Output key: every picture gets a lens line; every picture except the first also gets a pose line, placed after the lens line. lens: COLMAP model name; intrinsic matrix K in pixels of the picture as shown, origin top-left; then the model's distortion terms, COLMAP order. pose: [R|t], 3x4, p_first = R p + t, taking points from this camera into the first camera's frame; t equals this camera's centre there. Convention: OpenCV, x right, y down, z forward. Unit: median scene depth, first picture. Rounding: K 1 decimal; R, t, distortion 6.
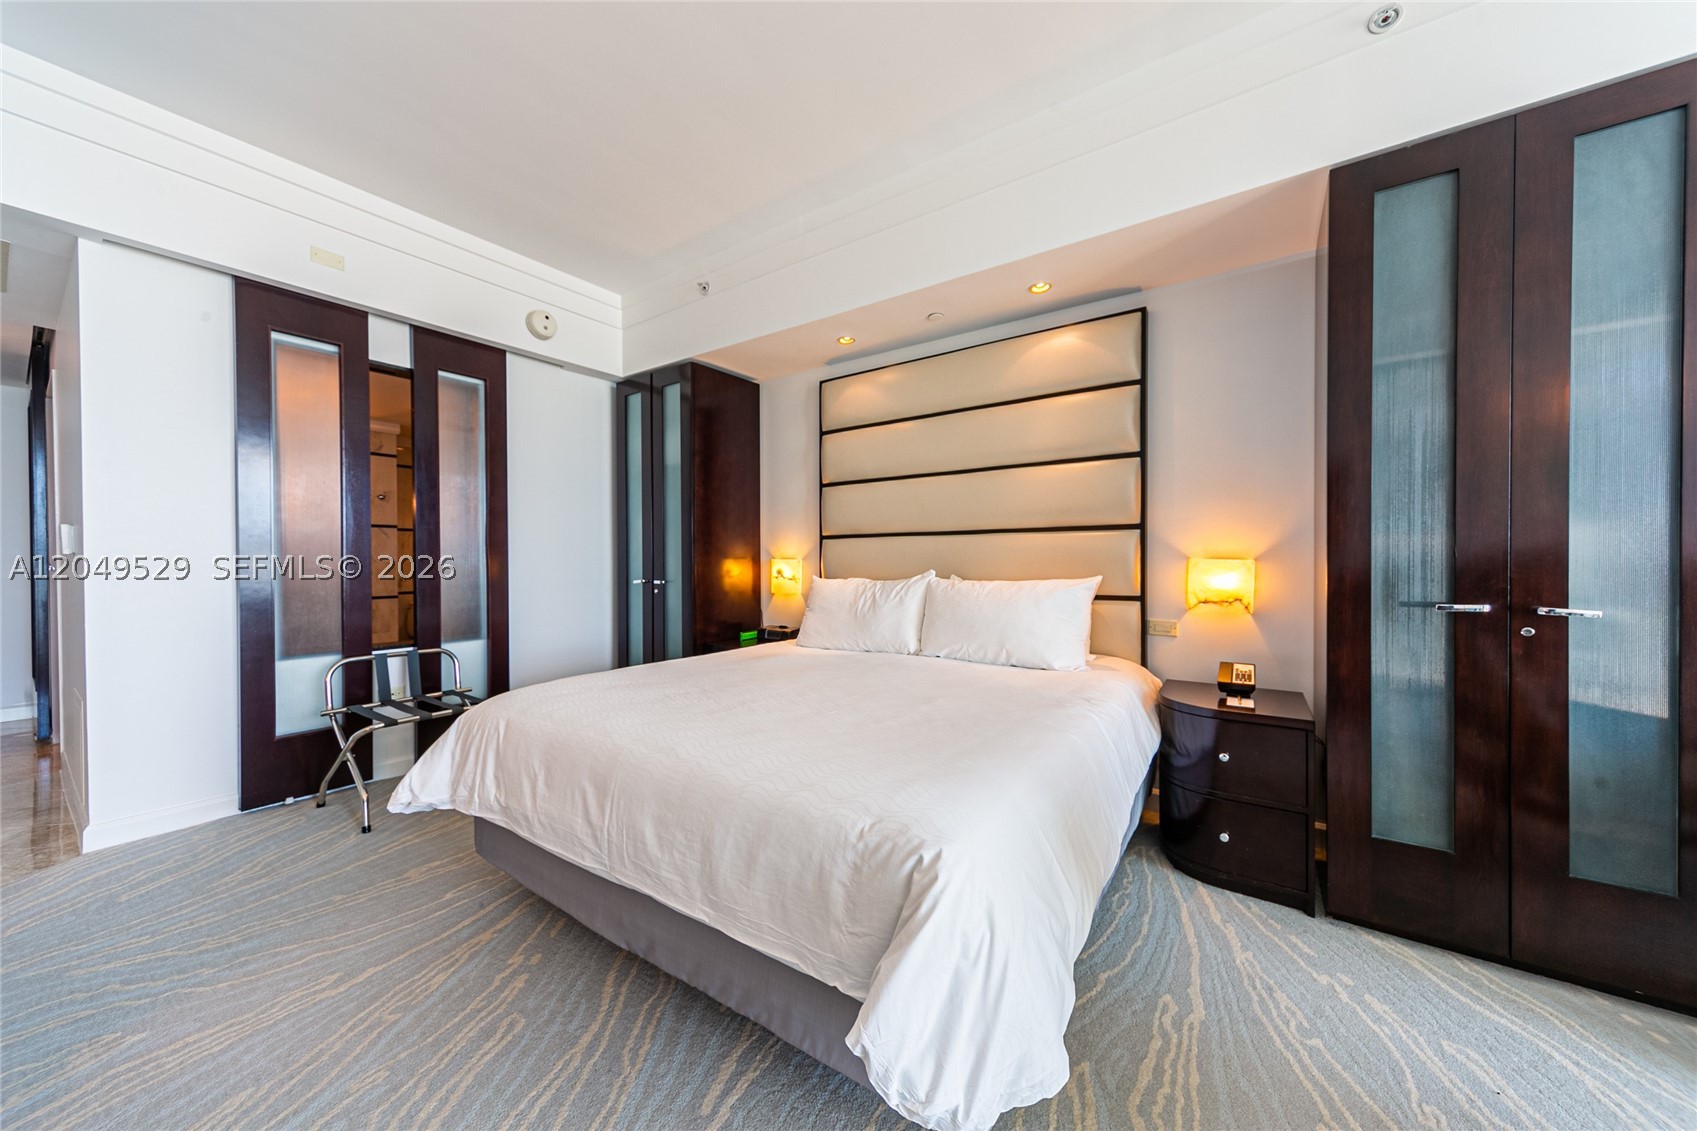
lens RADIAL K [[587.9, 0, 856.3], [0, 587.9, 572.8], [0, 0, 1]] dist [0.008896, -0.000923]
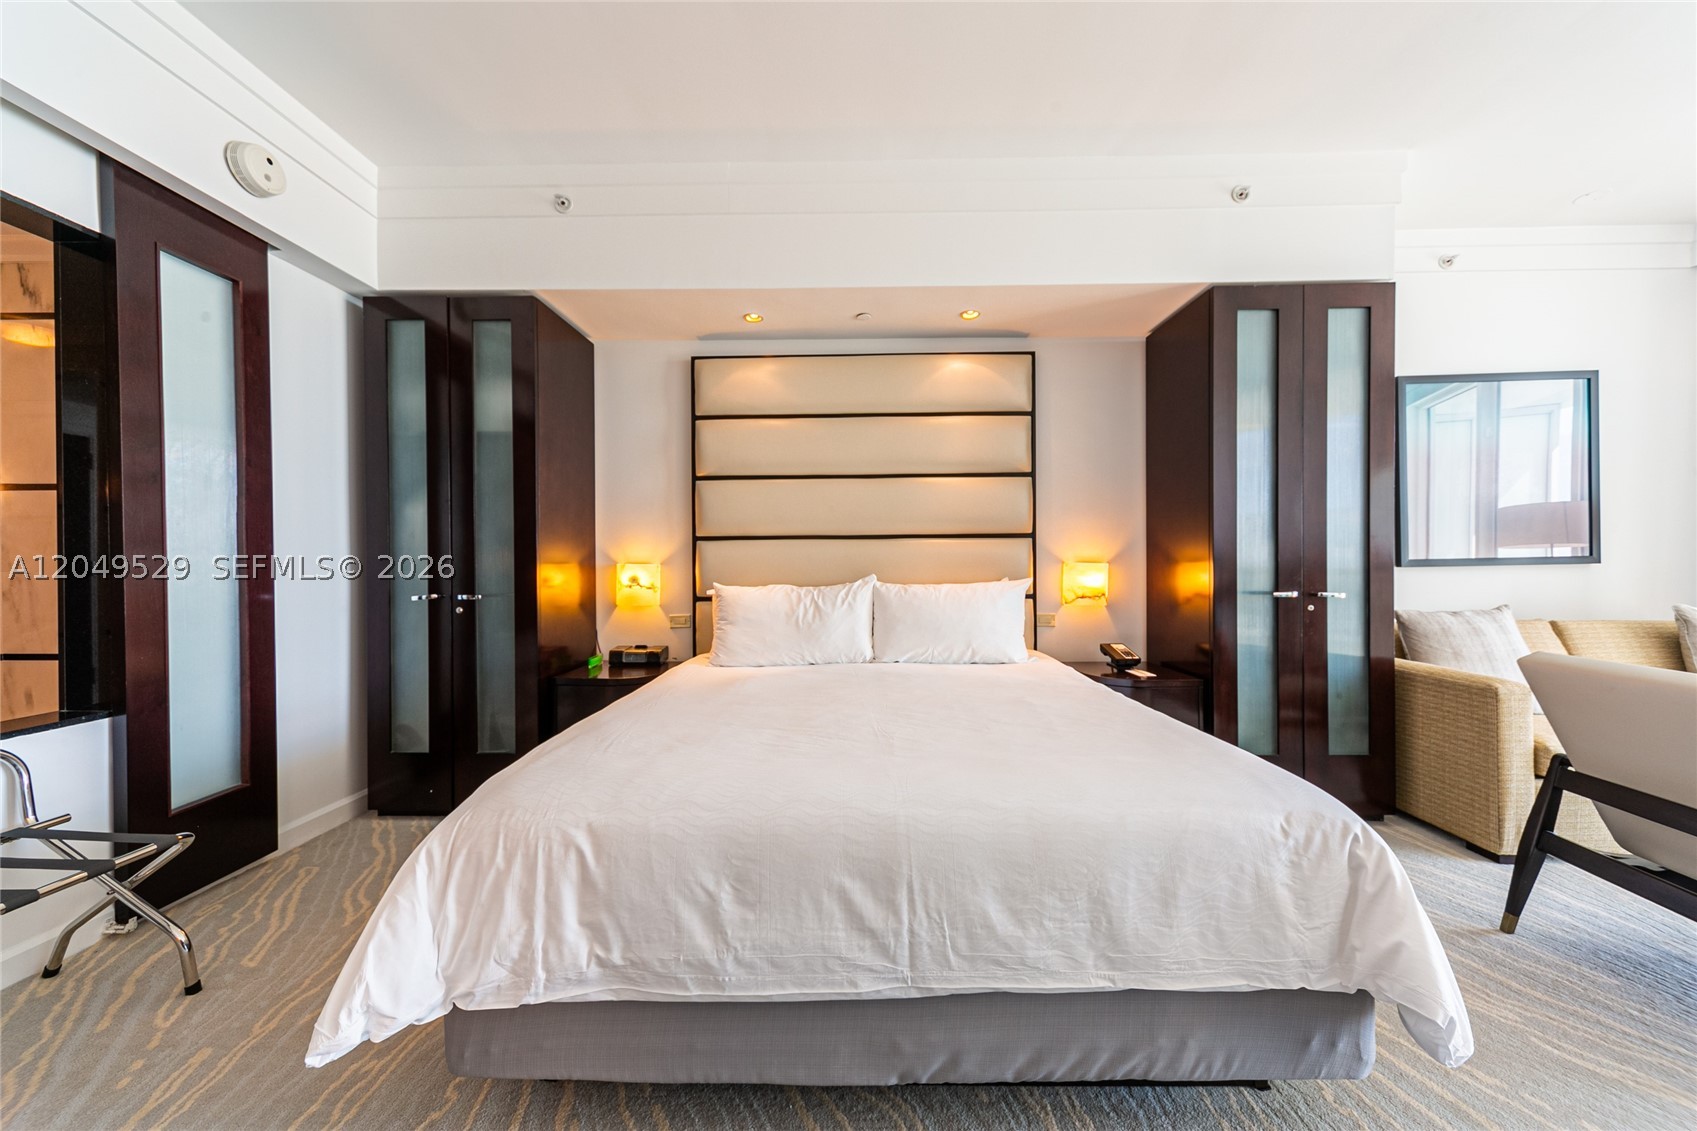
lens RADIAL K [[587.9, 0, 817.8], [0, 587.9, 572.5], [0, 0, 1]] dist [0.008896, -0.000923]
pose [[0.829053, -0.011377, 0.559054, -0.549192], [0.015081, 0.999884, -0.002016, -0.008181], [-0.558966, 0.010102, 0.829129, 0.263483]]
